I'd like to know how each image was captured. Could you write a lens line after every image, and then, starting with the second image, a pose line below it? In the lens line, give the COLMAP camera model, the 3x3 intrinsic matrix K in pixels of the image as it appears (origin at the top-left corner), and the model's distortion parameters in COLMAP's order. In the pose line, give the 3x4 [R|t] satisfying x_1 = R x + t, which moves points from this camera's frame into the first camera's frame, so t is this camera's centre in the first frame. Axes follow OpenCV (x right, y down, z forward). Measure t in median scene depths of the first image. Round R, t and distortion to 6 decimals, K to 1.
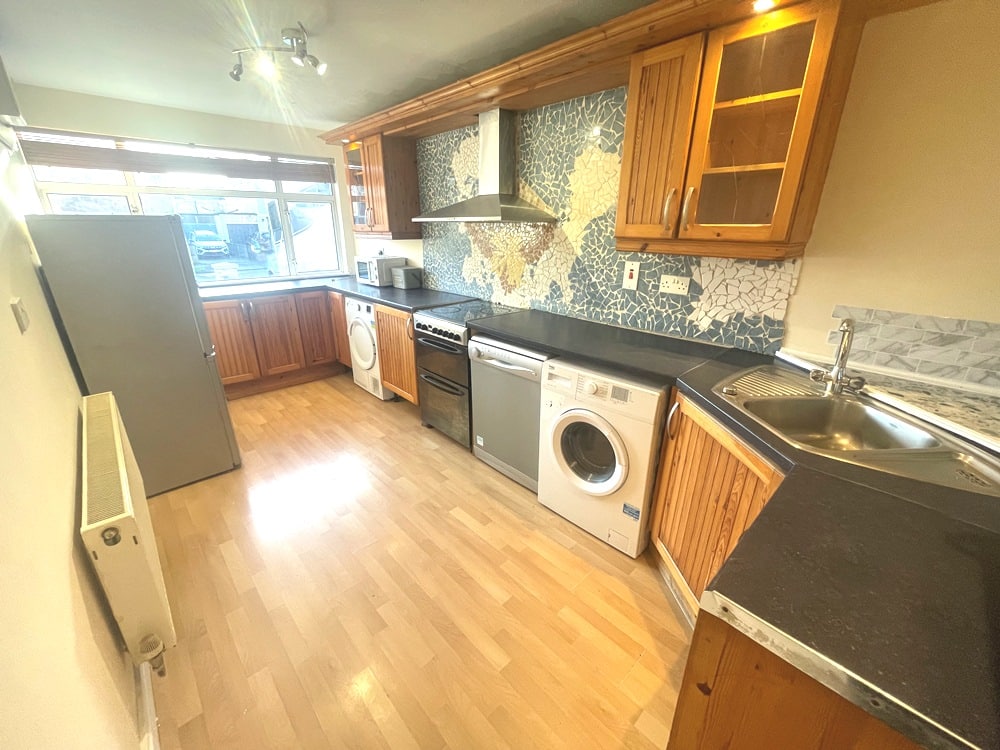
lens RADIAL K [[406.1, 0, 498.8], [0, 406.1, 375.7], [0, 0, 1]] dist [-0.003202, 0.000262]
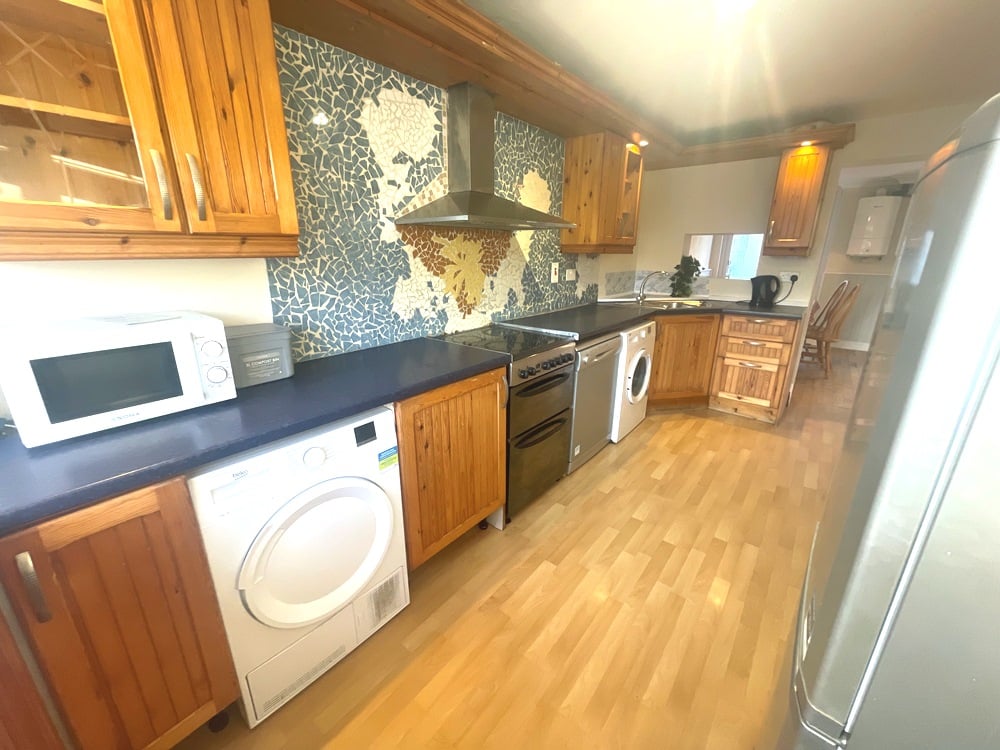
lens RADIAL K [[406.1, 0, 500.1], [0, 406.1, 375.8], [0, 0, 1]] dist [-0.003202, 0.000262]
pose [[-0.133180, -0.297895, 0.945263, -0.913651], [0.339365, 0.882396, 0.325897, -0.389912], [-0.931179, 0.364192, -0.016423, 1.146329]]
